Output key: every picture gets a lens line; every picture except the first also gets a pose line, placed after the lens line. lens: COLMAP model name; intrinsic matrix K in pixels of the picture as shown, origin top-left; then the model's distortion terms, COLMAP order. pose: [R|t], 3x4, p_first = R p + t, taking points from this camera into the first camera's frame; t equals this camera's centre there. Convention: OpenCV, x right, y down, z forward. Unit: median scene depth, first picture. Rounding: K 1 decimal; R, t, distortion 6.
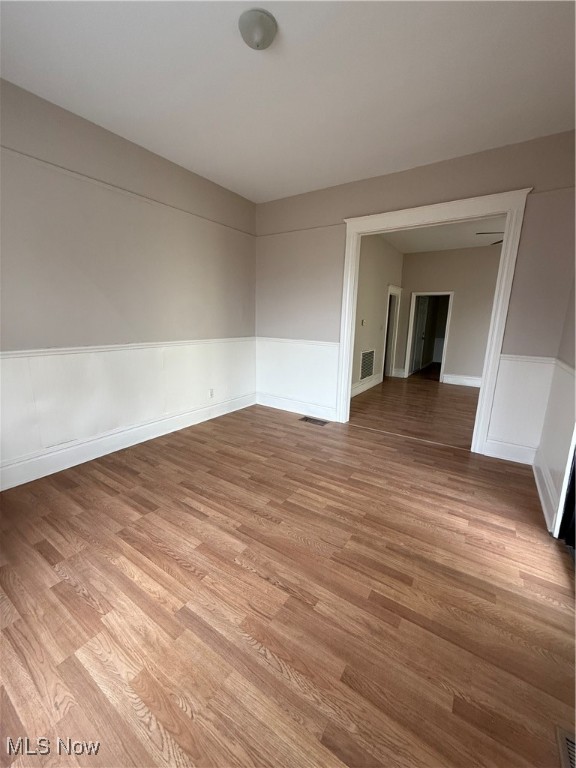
lens RADIAL K [[307.8, 0, 291.2], [0, 307.8, 384.9], [0, 0, 1]] dist [-0.001764, 0.001103]
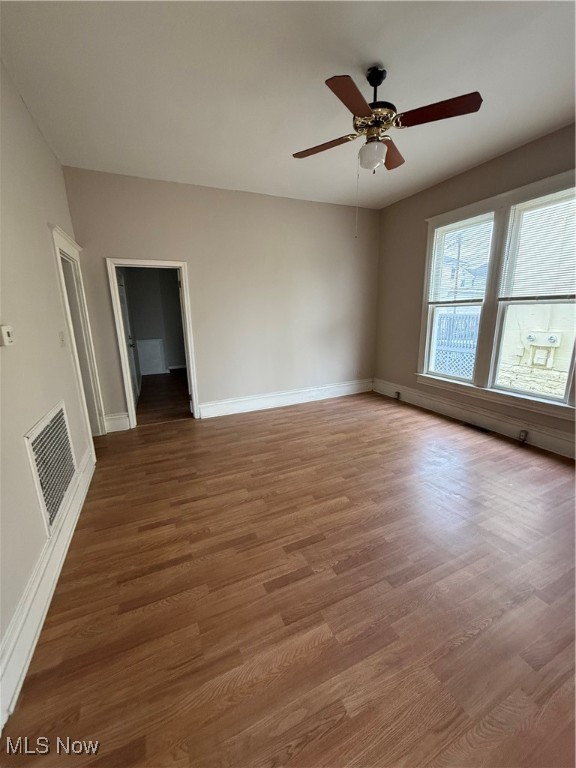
lens RADIAL K [[307.8, 0, 291.2], [0, 307.8, 380.0], [0, 0, 1]] dist [-0.001764, 0.001103]
pose [[0.530732, -0.213931, 0.820095, 0.309077], [0.212938, 0.970240, 0.115293, -0.301471], [-0.820354, 0.113440, 0.560492, 1.402396]]
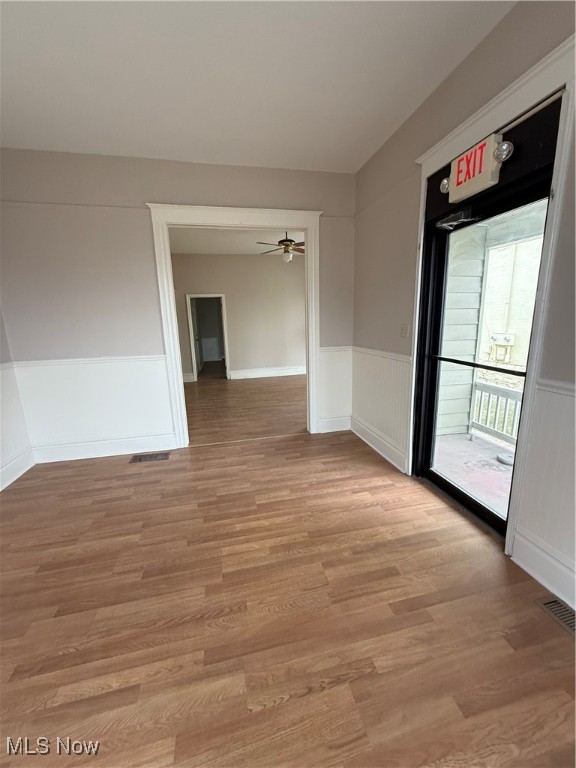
lens RADIAL K [[307.8, 0, 289.1], [0, 307.8, 379.5], [0, 0, 1]] dist [-0.001764, 0.001103]
pose [[0.688149, -0.181056, 0.702616, -0.311265], [0.195544, 0.978814, 0.060710, -0.085993], [-0.698722, 0.095615, 0.708975, 0.291977]]
